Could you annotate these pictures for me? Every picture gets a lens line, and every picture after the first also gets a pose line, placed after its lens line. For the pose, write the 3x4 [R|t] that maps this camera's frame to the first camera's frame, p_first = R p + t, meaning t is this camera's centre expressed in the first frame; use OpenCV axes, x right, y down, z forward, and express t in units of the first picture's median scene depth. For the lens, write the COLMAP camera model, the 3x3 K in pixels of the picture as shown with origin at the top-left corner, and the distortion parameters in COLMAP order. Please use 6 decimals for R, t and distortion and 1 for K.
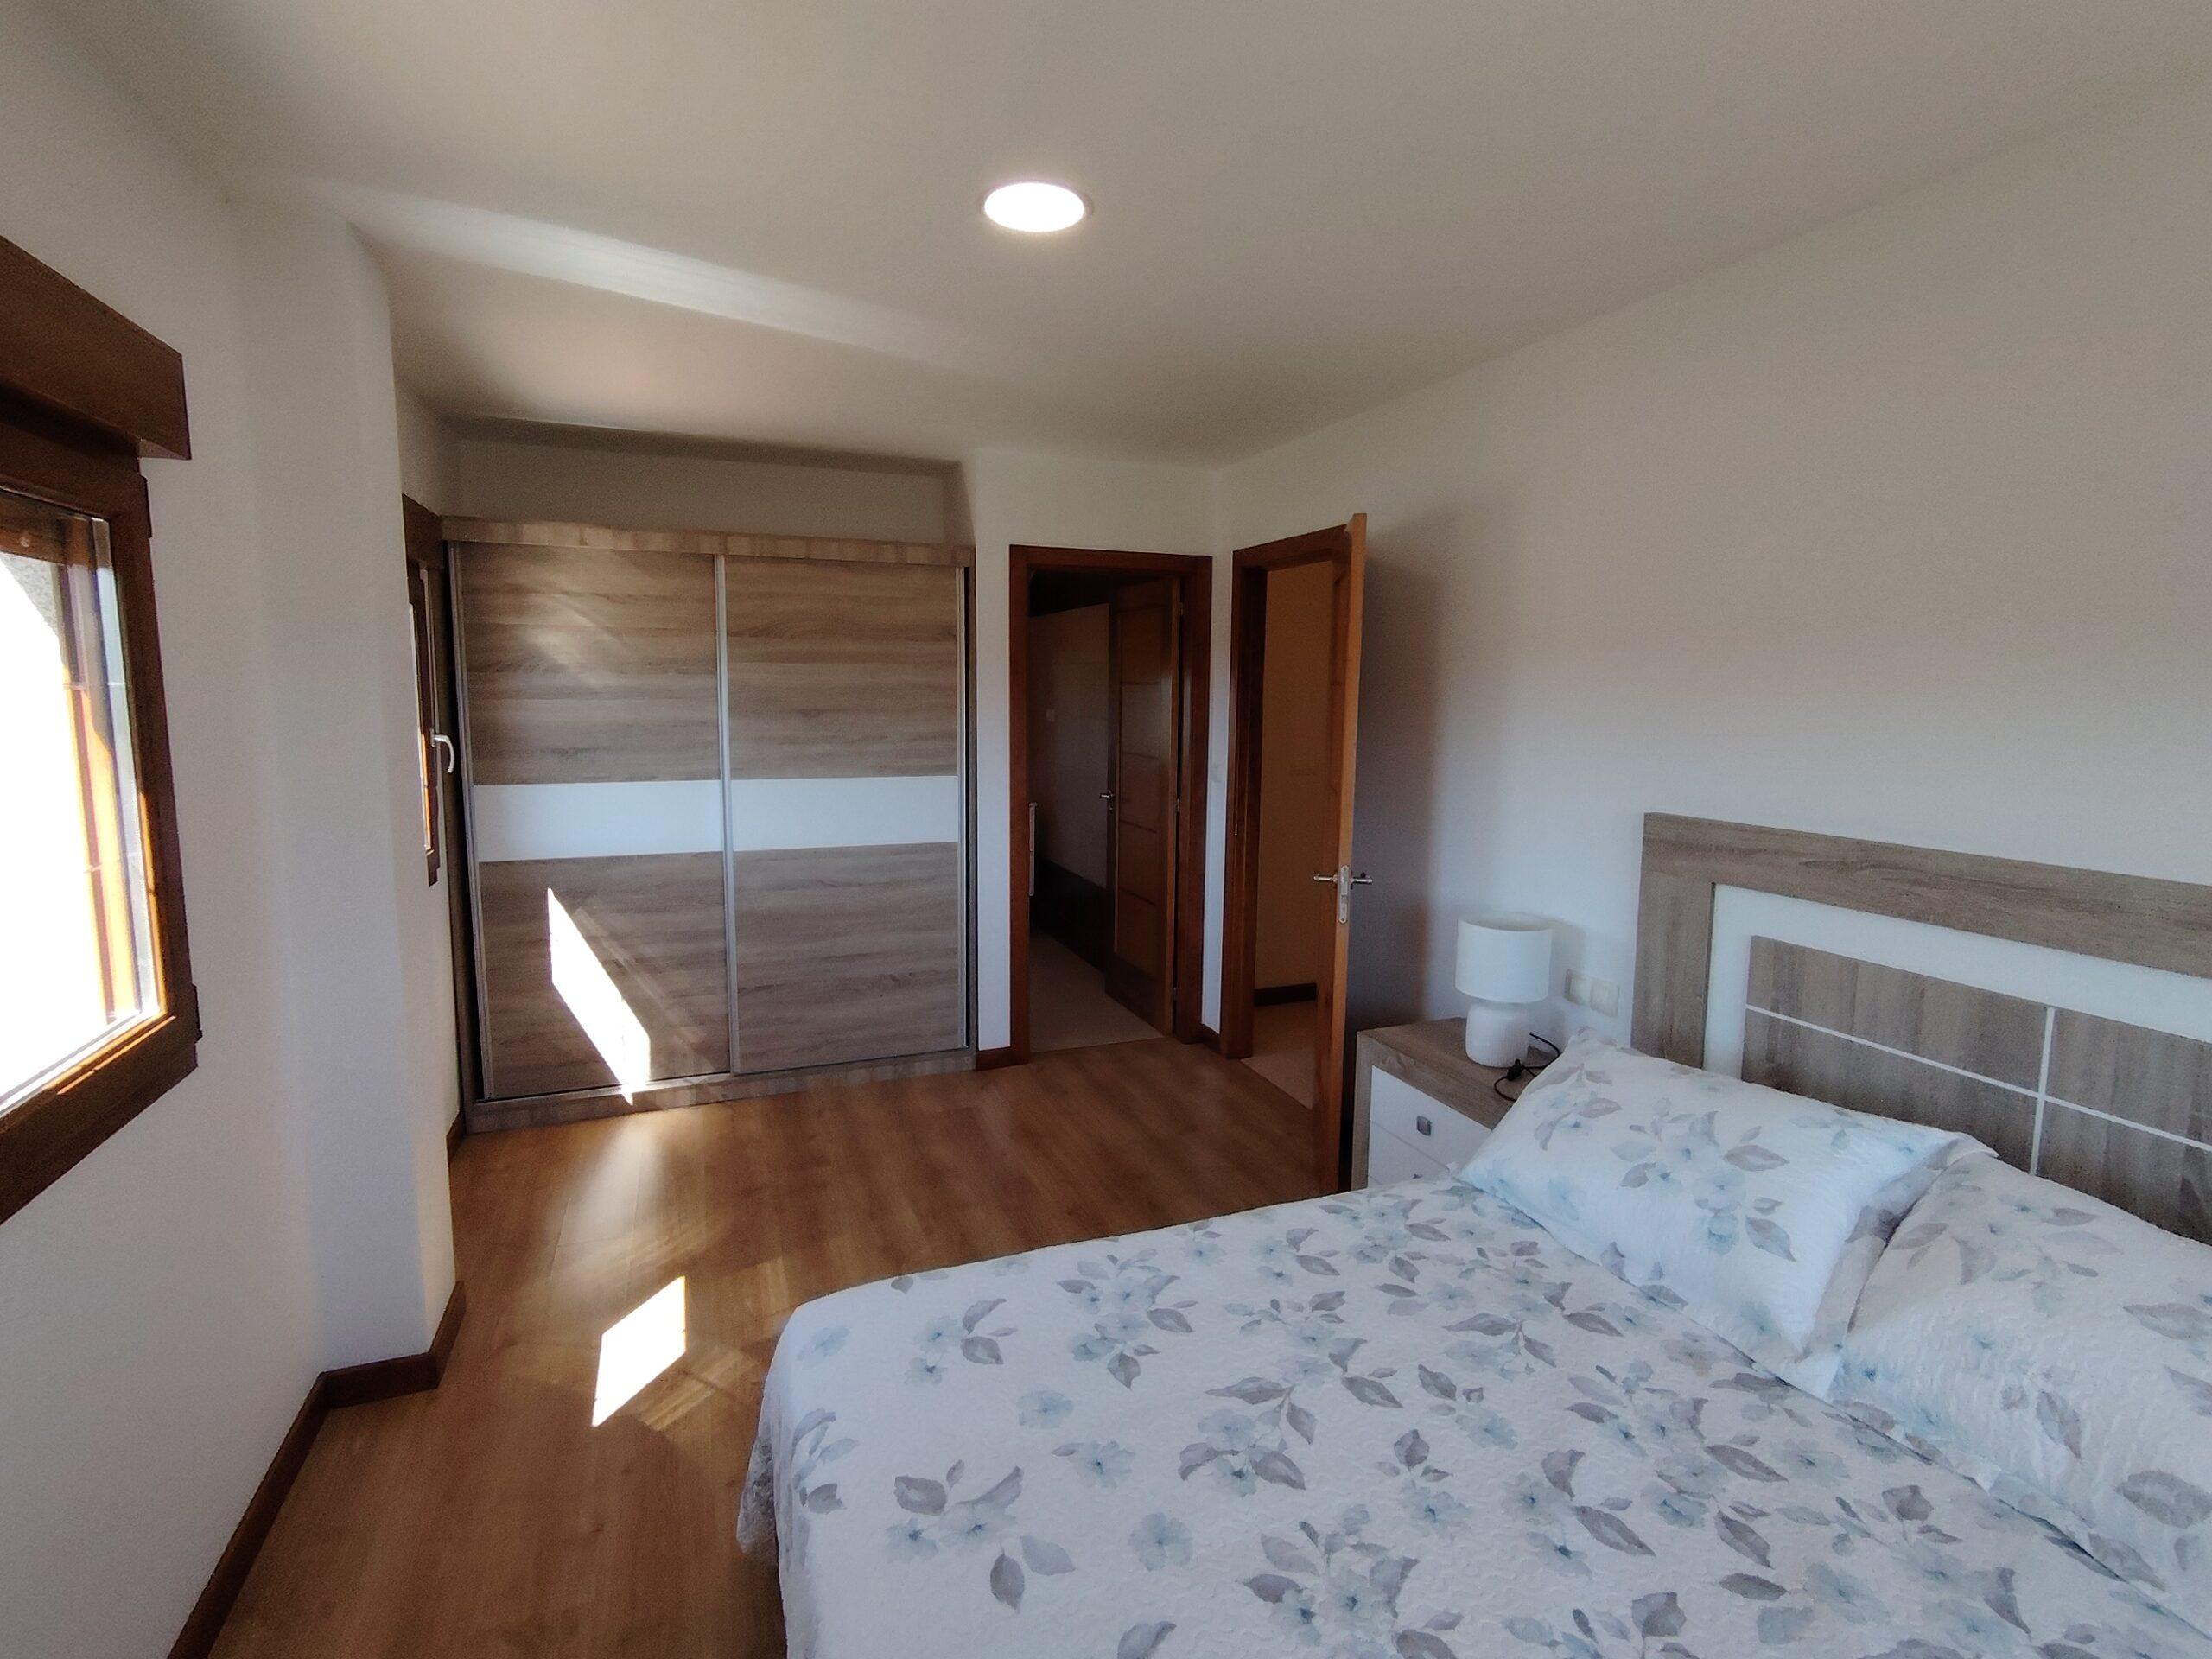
lens RADIAL K [[1059.2, 0, 1107.0], [0, 1059.2, 815.9], [0, 0, 1]] dist [0.001709, -0.000029]
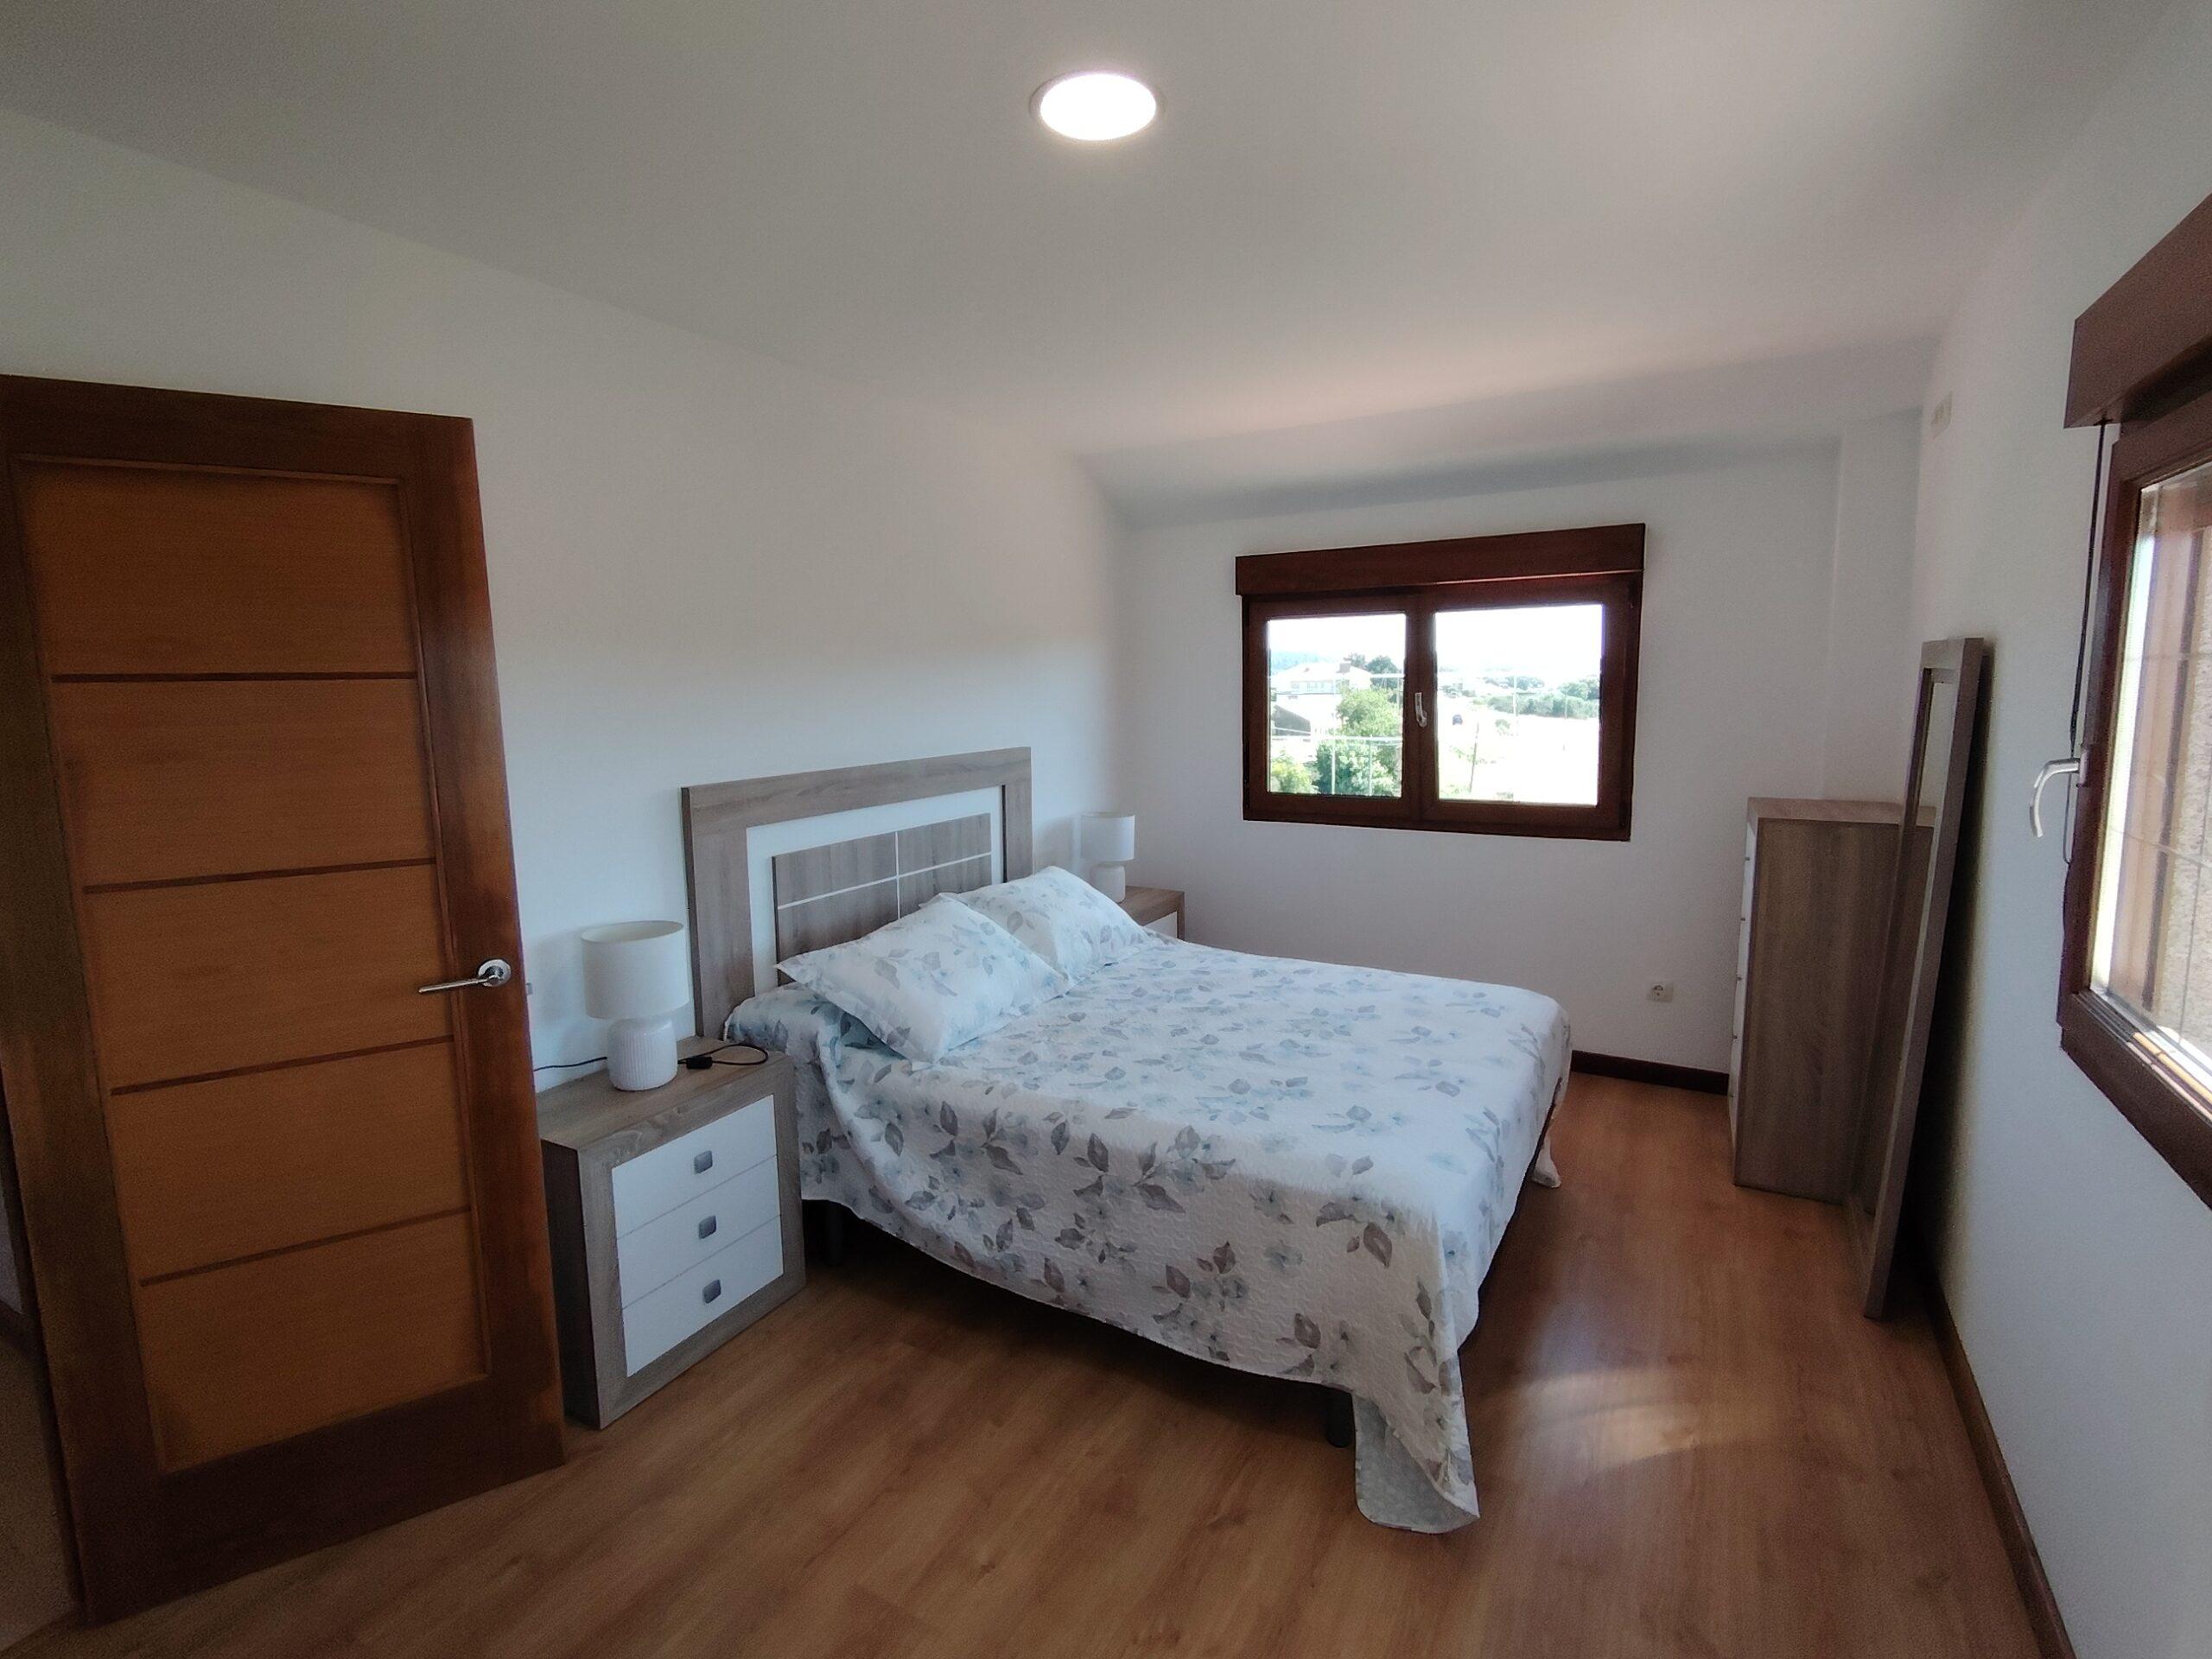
lens RADIAL K [[1059.2, 0, 1107.0], [0, 1059.2, 815.9], [0, 0, 1]] dist [0.001709, -0.000029]
pose [[-0.632060, -0.094337, 0.769156, -0.884423], [0.109187, 0.971818, 0.208919, -0.219558], [-0.767189, 0.216031, -0.603947, 1.843968]]
